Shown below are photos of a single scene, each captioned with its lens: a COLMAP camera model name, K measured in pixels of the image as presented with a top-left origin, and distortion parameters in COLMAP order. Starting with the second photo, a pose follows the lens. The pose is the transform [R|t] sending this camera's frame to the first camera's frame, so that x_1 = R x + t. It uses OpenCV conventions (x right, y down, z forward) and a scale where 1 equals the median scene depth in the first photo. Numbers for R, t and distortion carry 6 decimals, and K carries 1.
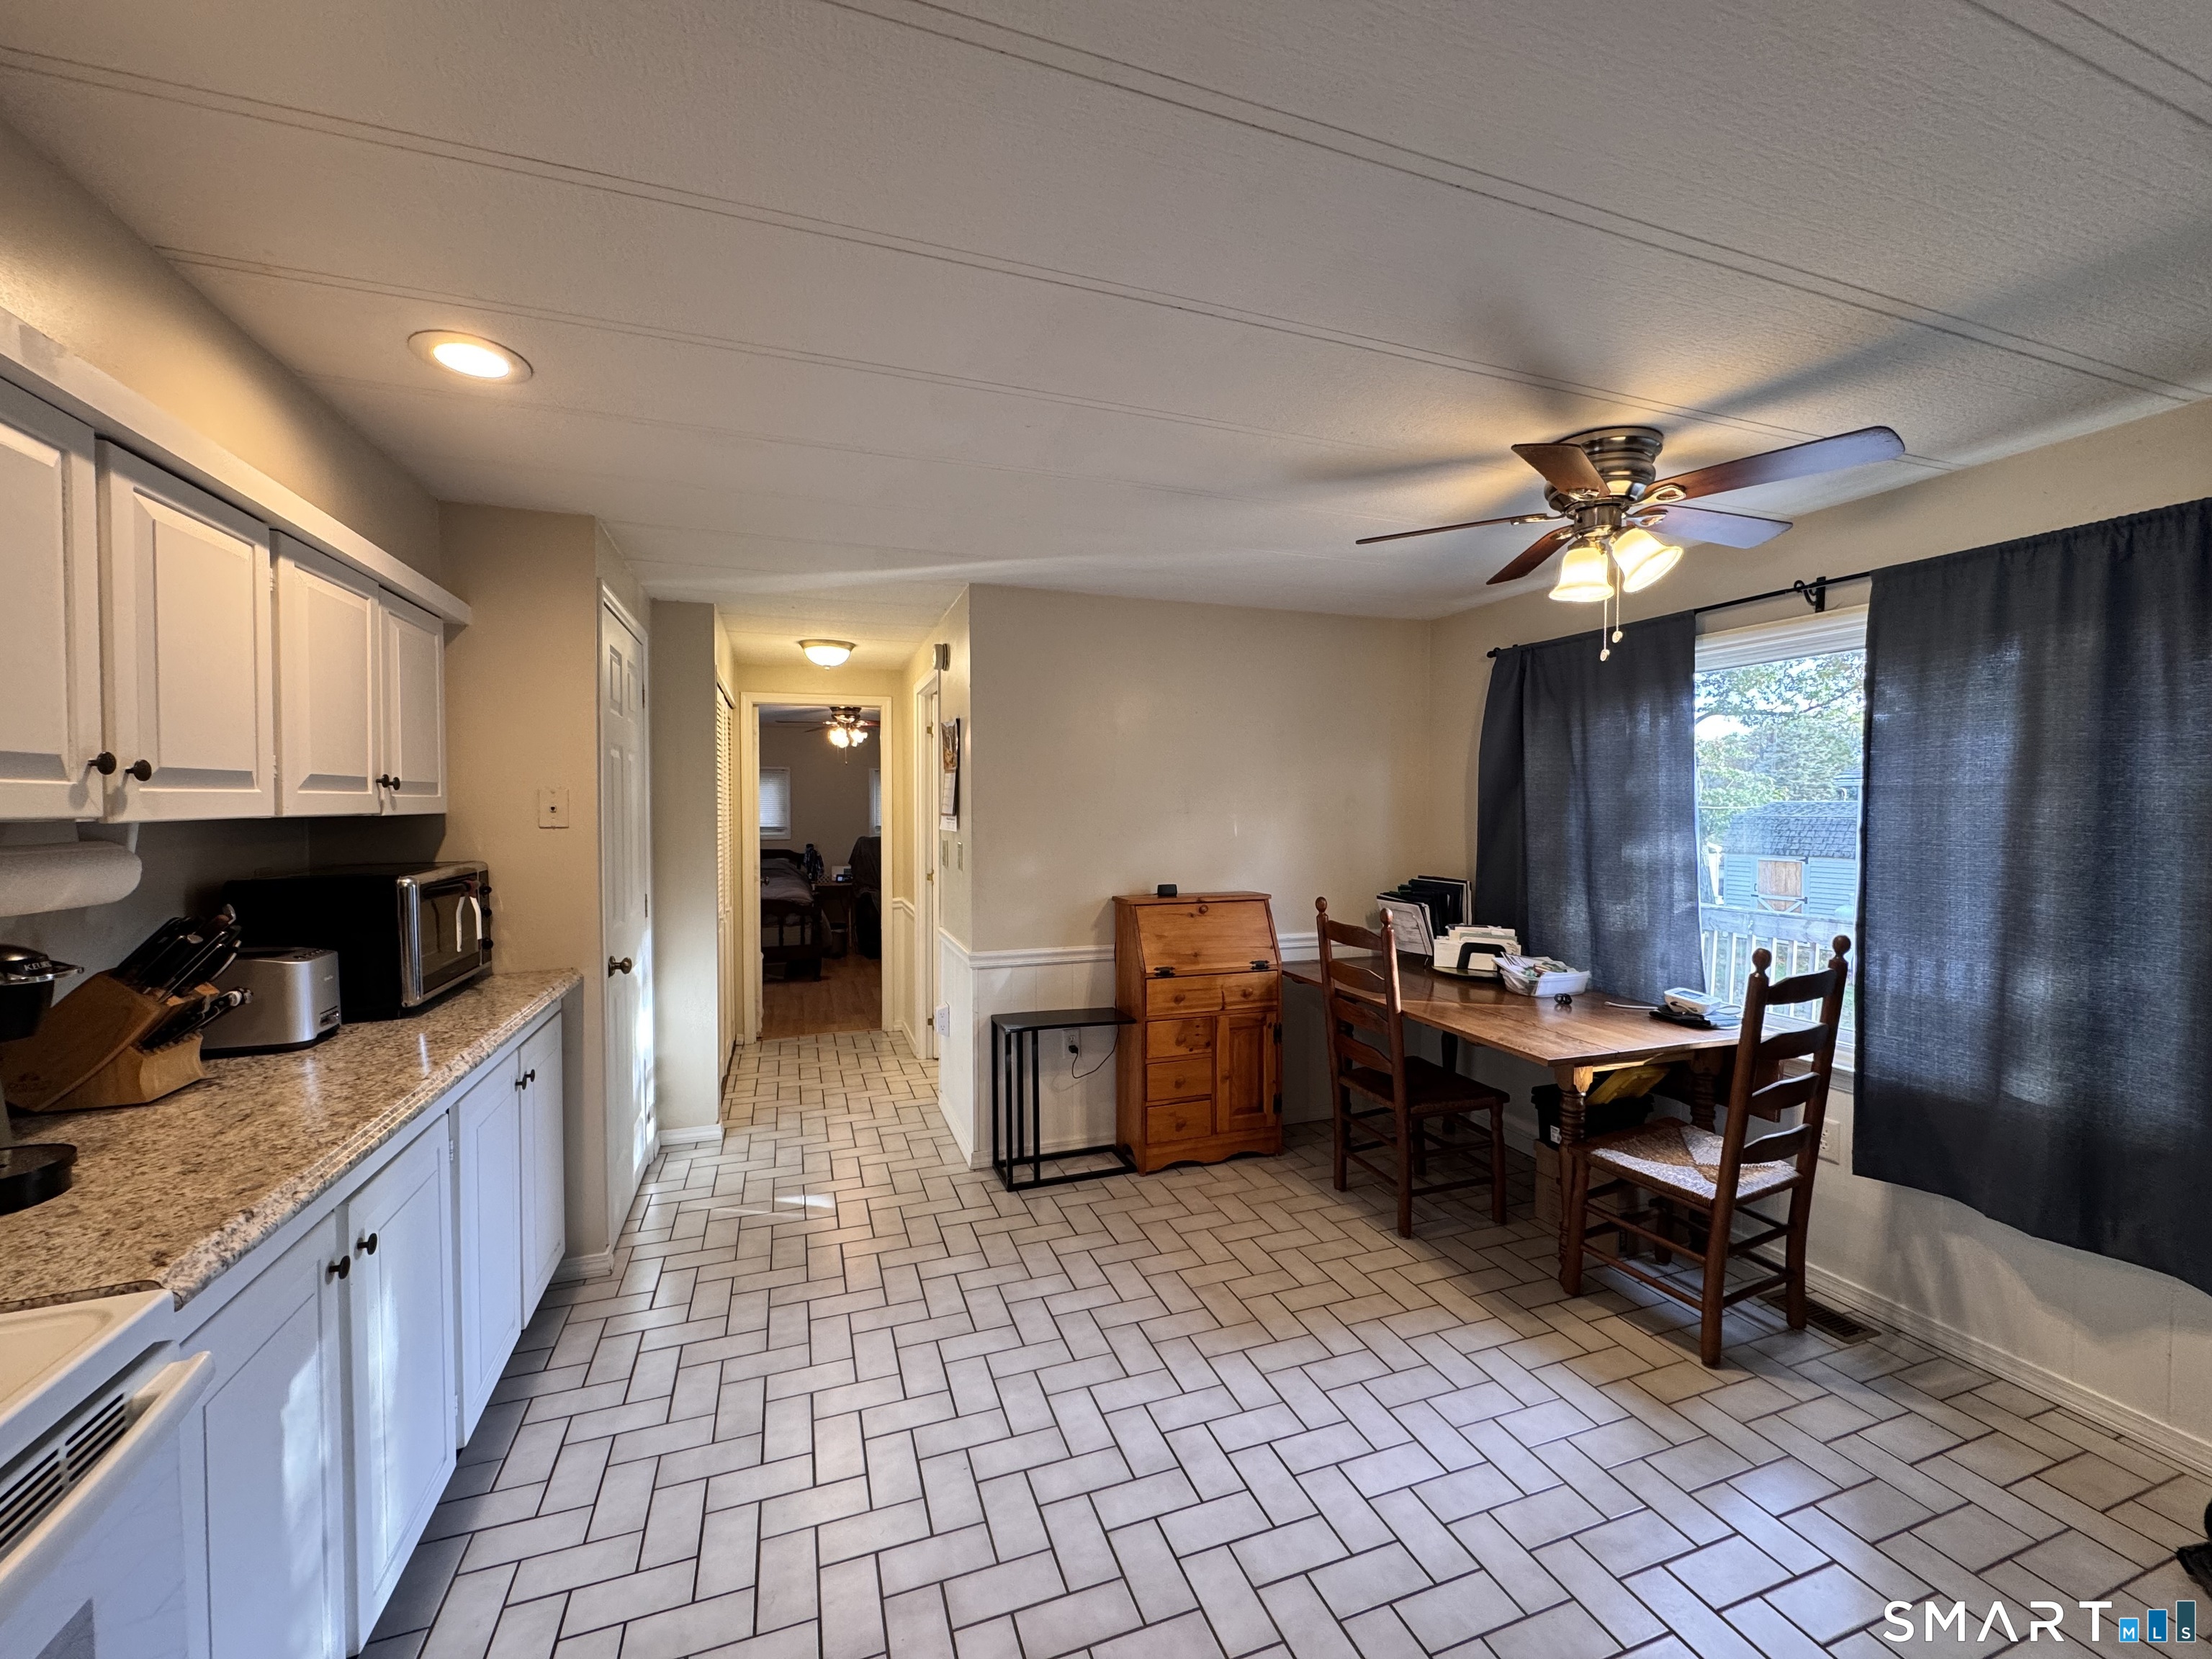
lens RADIAL K [[879.1, 0, 1103.0], [0, 879.1, 826.8], [0, 0, 1]] dist [0.000896, 0.000128]
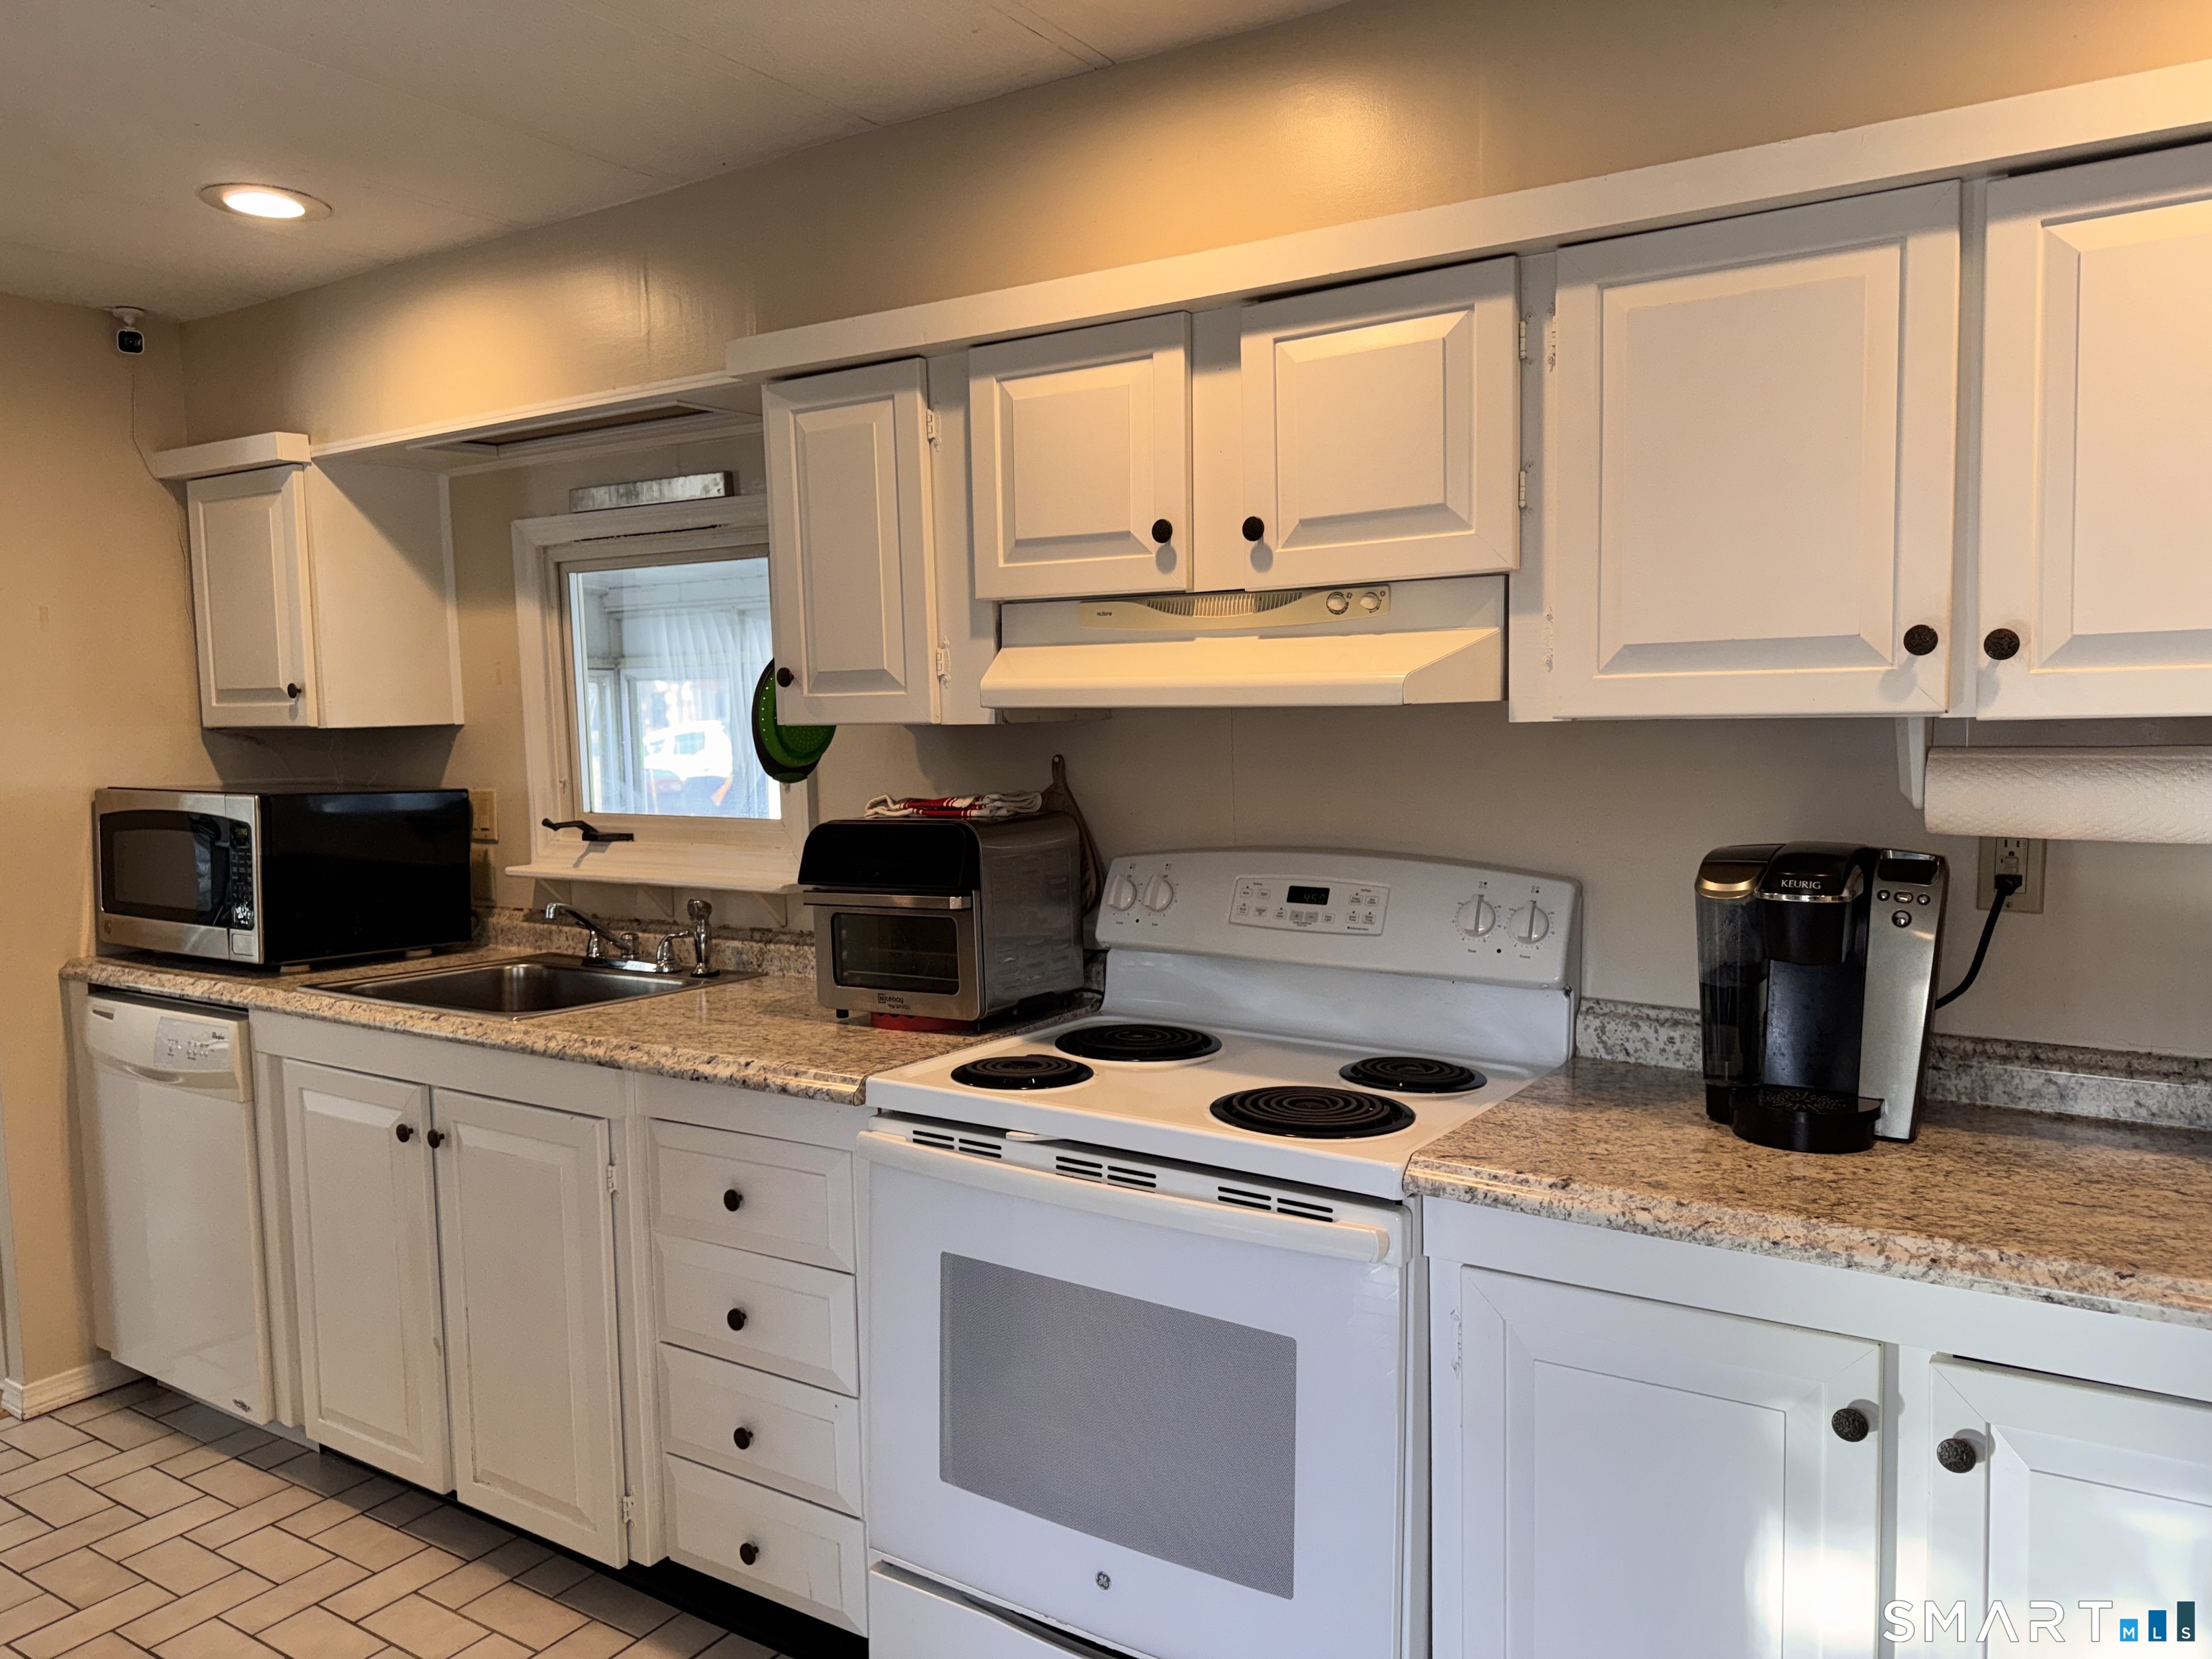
lens RADIAL K [[1528.1, 0, 1106.4], [0, 1528.1, 828.8], [0, 0, 1]] dist [0.006170, 0.000991]
pose [[-0.791100, 0.053708, -0.609324, 0.120530], [-0.000021, 0.996135, 0.087830, -0.014054], [0.611687, 0.069495, -0.788042, 0.877996]]
